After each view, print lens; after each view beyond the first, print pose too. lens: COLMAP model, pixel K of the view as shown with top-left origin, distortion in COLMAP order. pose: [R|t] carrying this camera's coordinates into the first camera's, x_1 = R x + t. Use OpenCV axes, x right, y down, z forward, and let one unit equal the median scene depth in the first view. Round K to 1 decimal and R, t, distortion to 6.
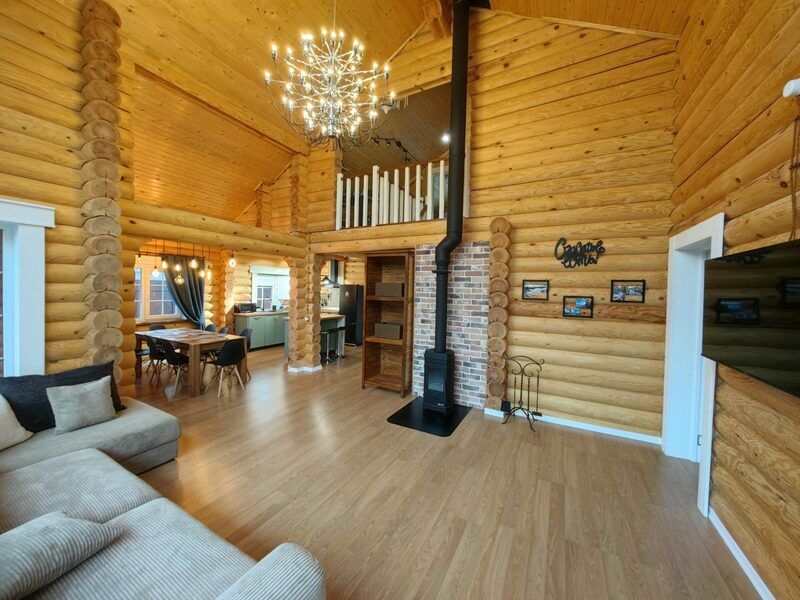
lens RADIAL K [[299.0, 0, 400.3], [0, 299.0, 296.7], [0, 0, 1]] dist [-0.003530, -0.000032]
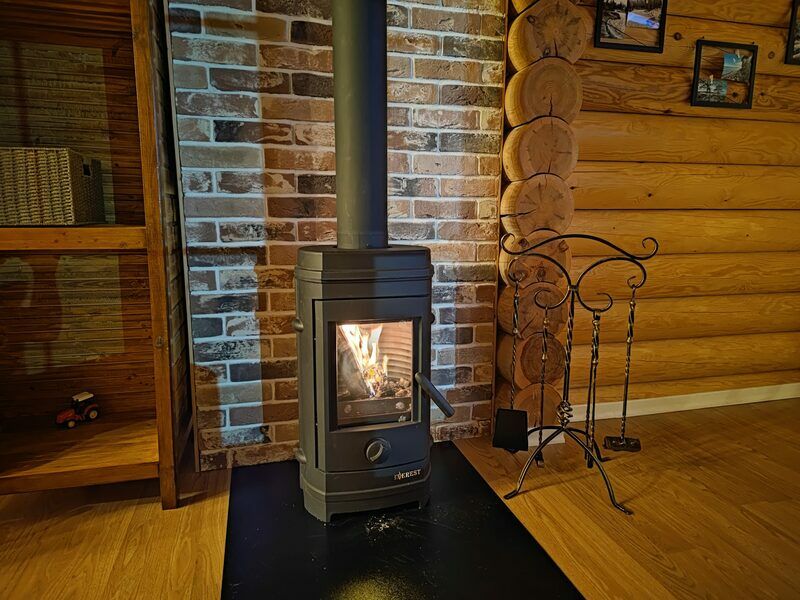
lens RADIAL K [[533.0, 0, 405.5], [0, 533.0, 302.8], [0, 0, 1]] dist [0.046985, -0.011944]
pose [[0.716984, -0.137682, 0.683358, -0.135672], [0.026765, 0.985015, 0.170377, 0.171747], [-0.696576, -0.103868, 0.709925, 0.767343]]
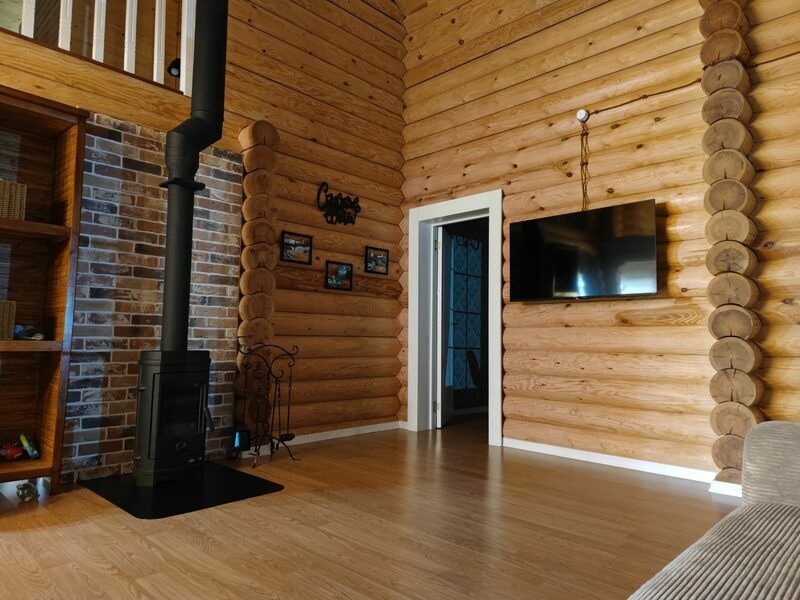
lens RADIAL K [[533.0, 0, 402.4], [0, 533.0, 292.0], [0, 0, 1]] dist [0.046985, -0.011944]
pose [[0.269652, 0.069951, 0.960414, -0.650915], [0.013806, 0.996975, -0.076490, 0.176174], [-0.962859, 0.033885, 0.267871, 0.473777]]
